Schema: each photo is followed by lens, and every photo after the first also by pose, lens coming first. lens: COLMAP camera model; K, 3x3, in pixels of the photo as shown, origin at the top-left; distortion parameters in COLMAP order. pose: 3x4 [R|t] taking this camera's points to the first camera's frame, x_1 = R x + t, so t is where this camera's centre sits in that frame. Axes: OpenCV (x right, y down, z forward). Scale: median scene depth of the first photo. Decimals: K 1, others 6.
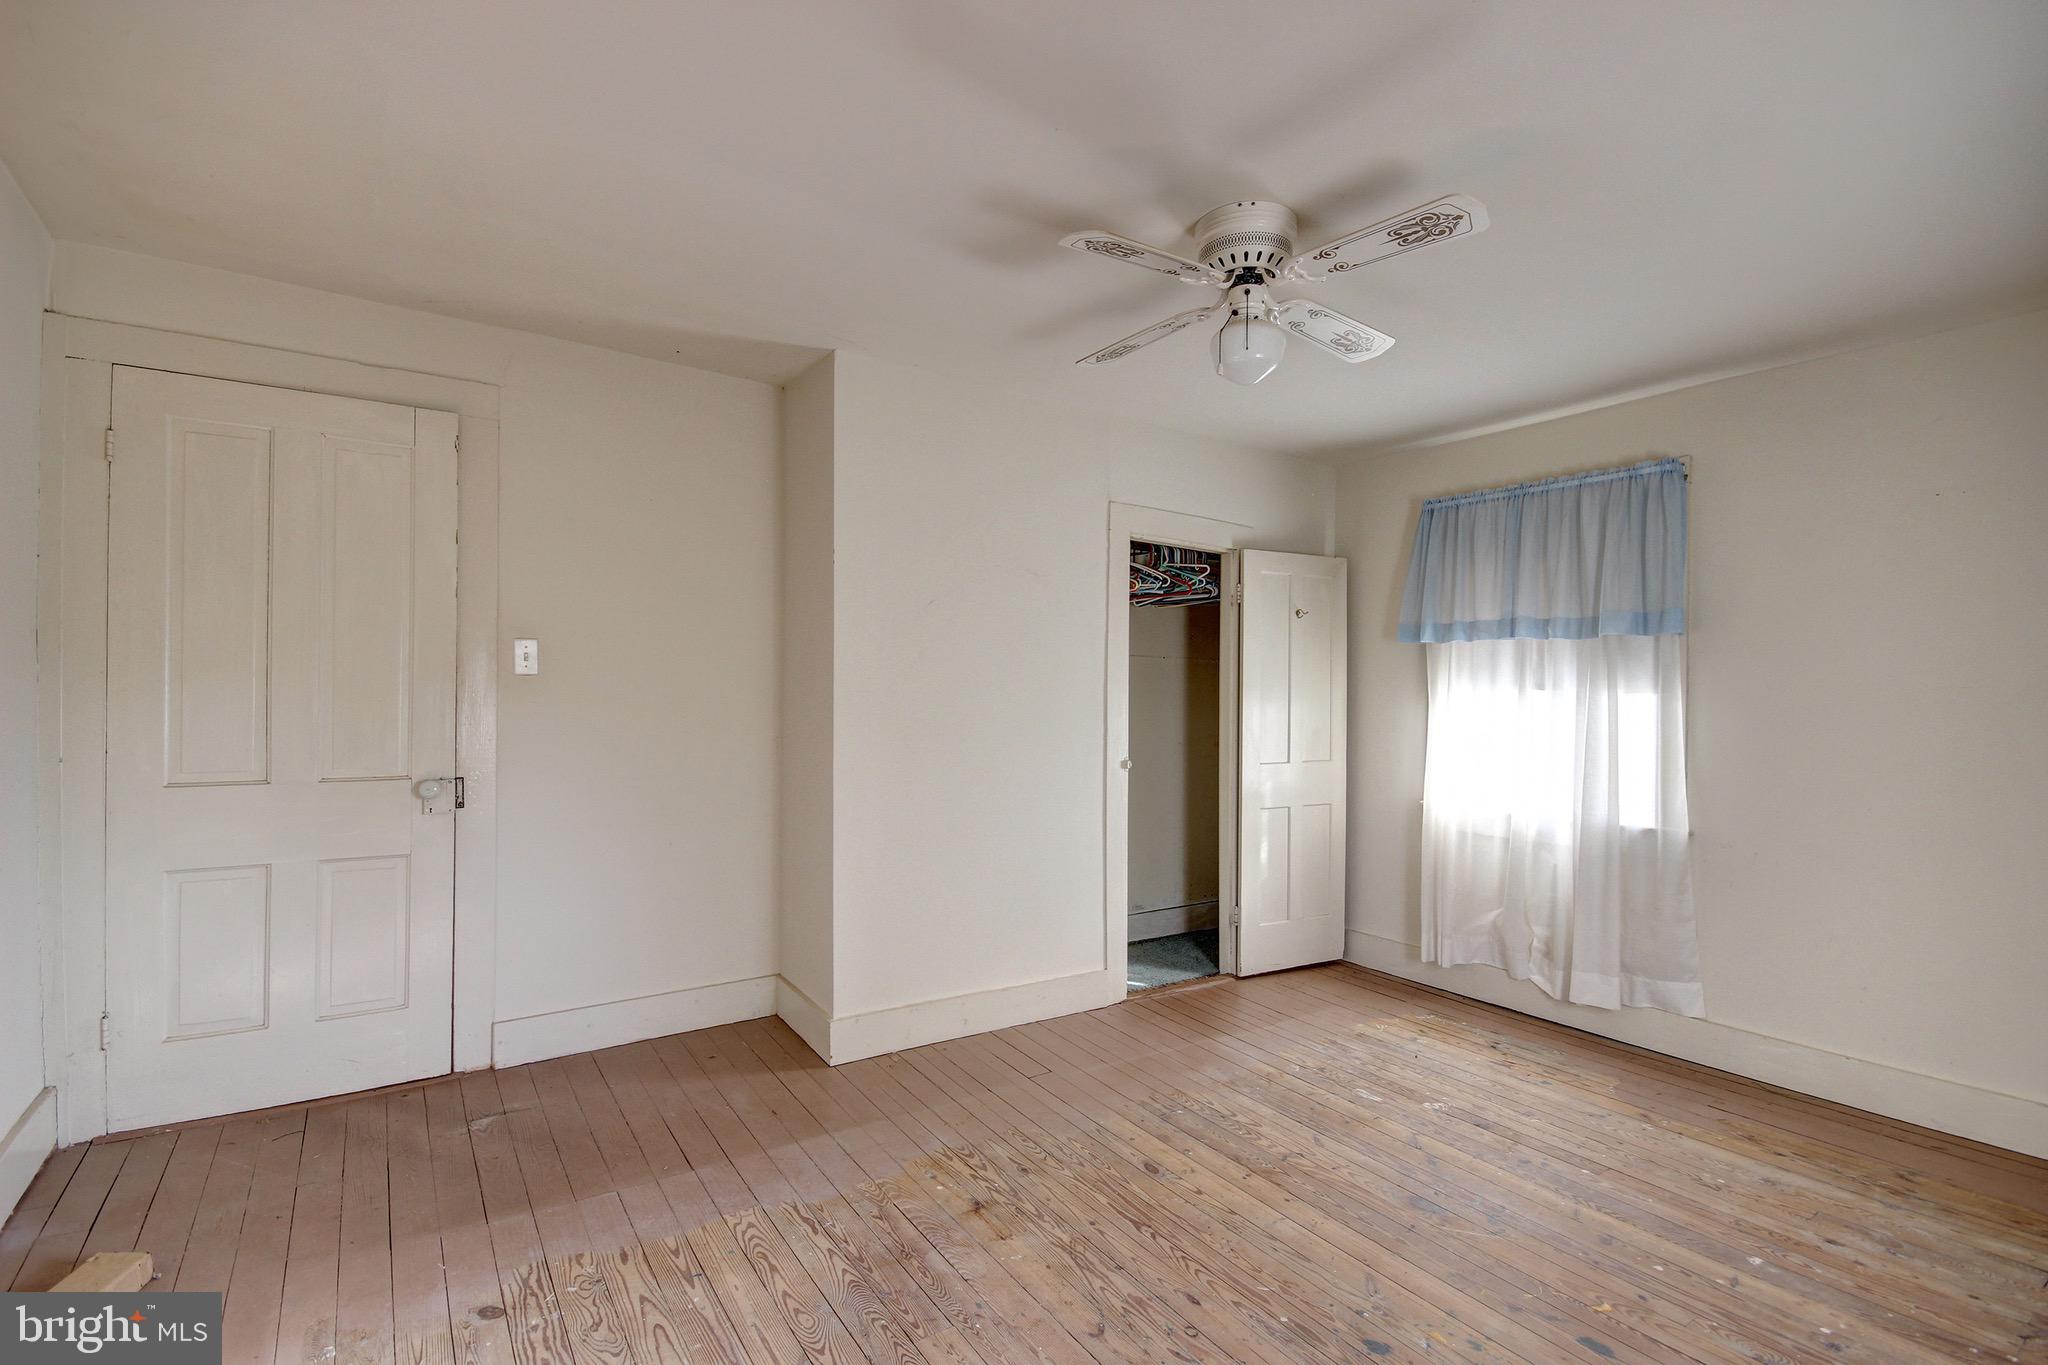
lens RADIAL K [[949.0, 0, 1030.5], [0, 949.0, 675.4], [0, 0, 1]] dist [-0.004021, -0.002480]
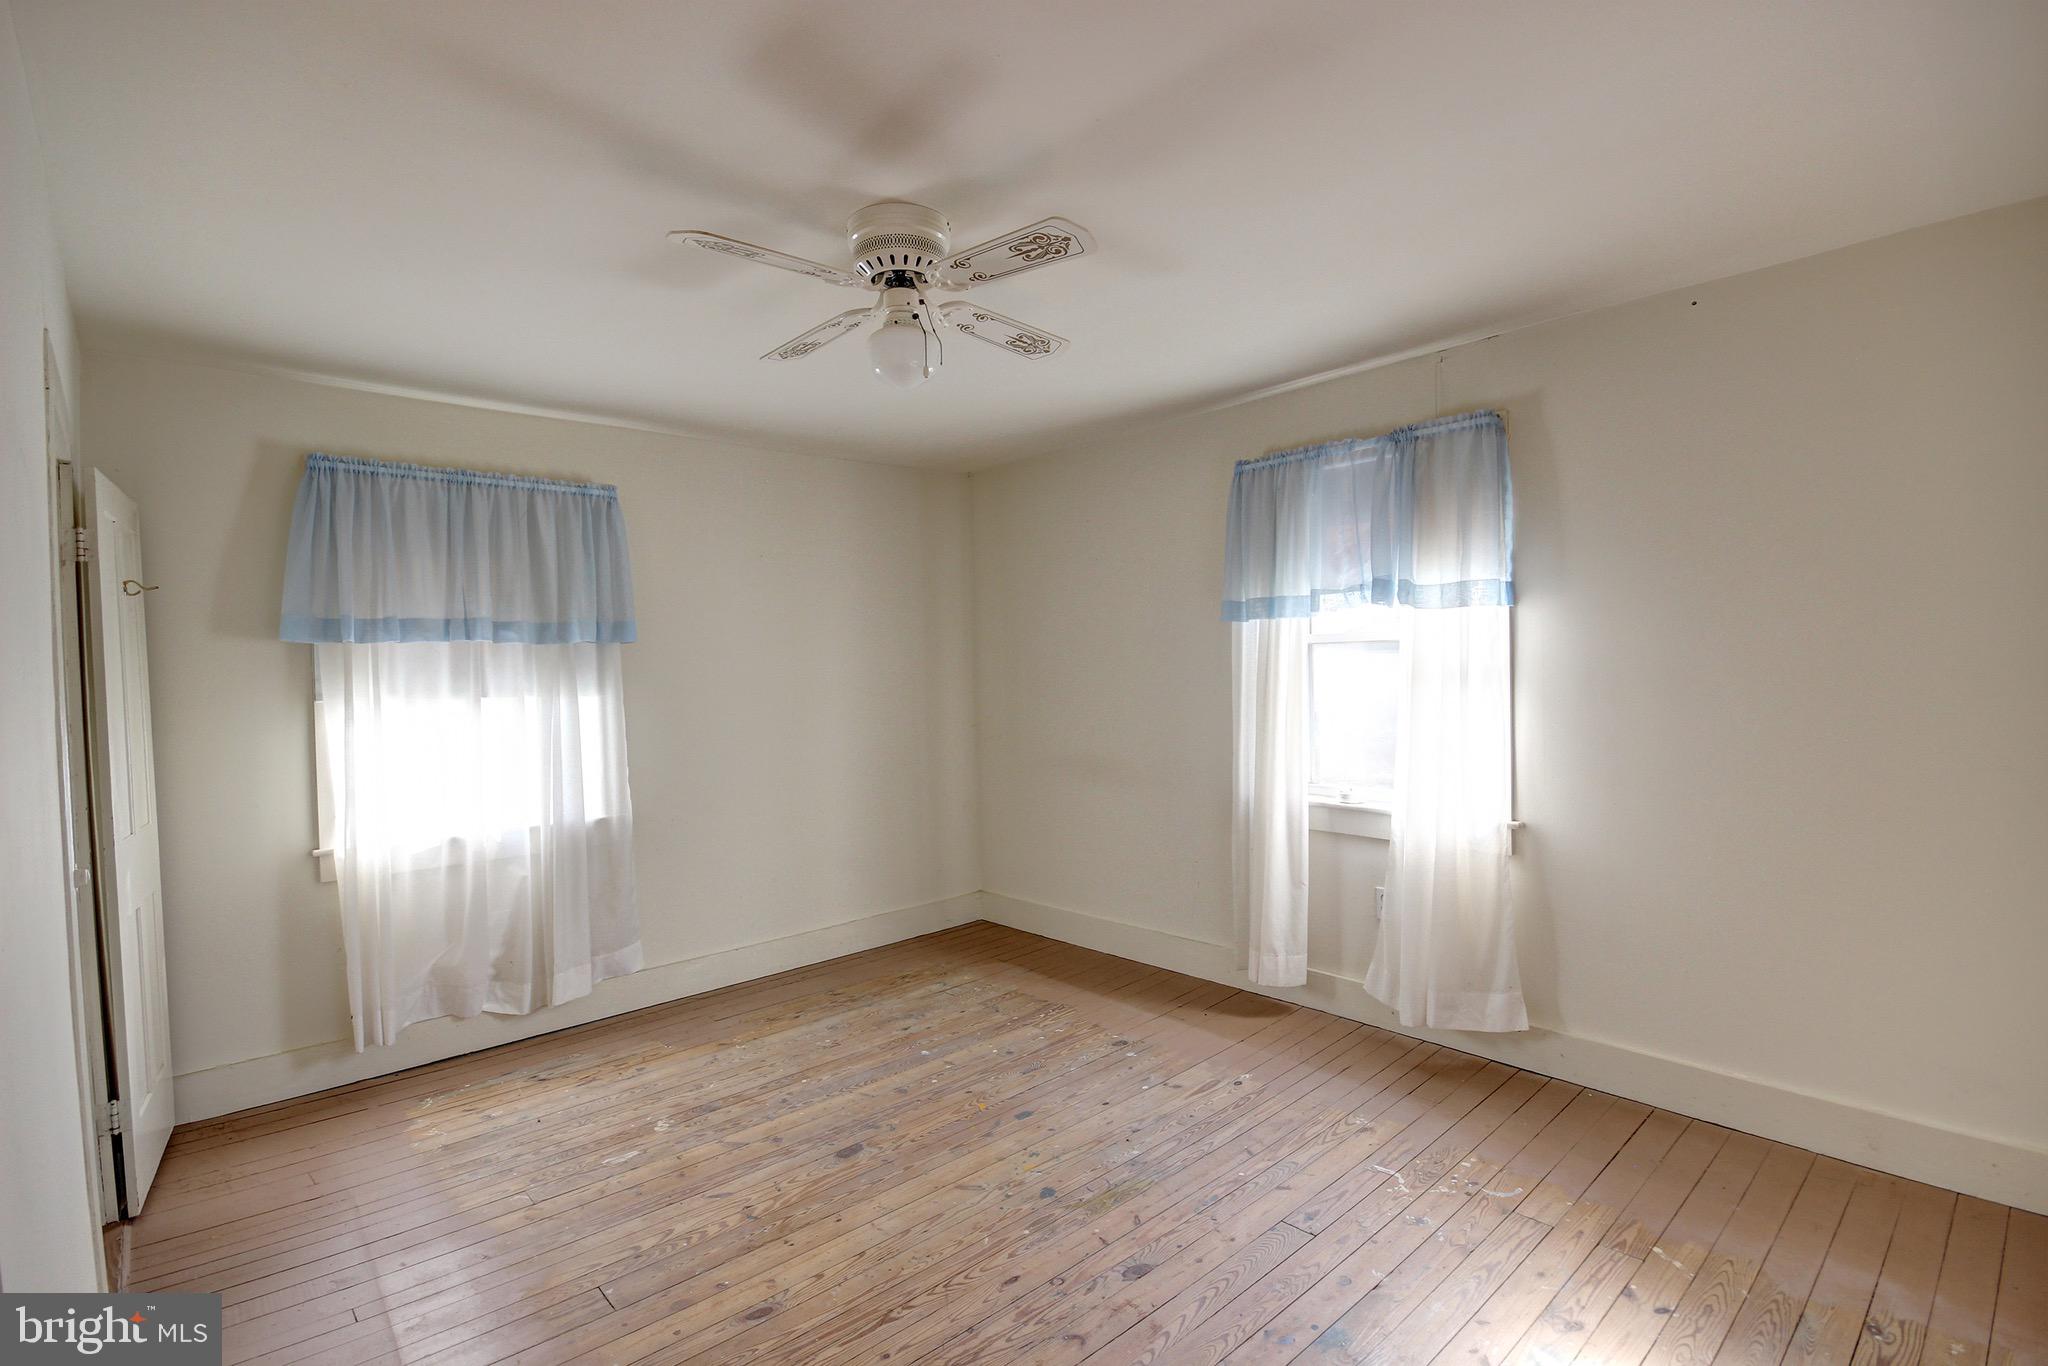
lens RADIAL K [[949.0, 0, 1031.8], [0, 949.0, 674.6], [0, 0, 1]] dist [-0.004021, -0.002480]
pose [[-0.144339, -0.009362, 0.989484, -0.536739], [0.012178, 0.999863, 0.011237, -0.012219], [-0.989453, 0.013672, -0.144205, 0.700571]]
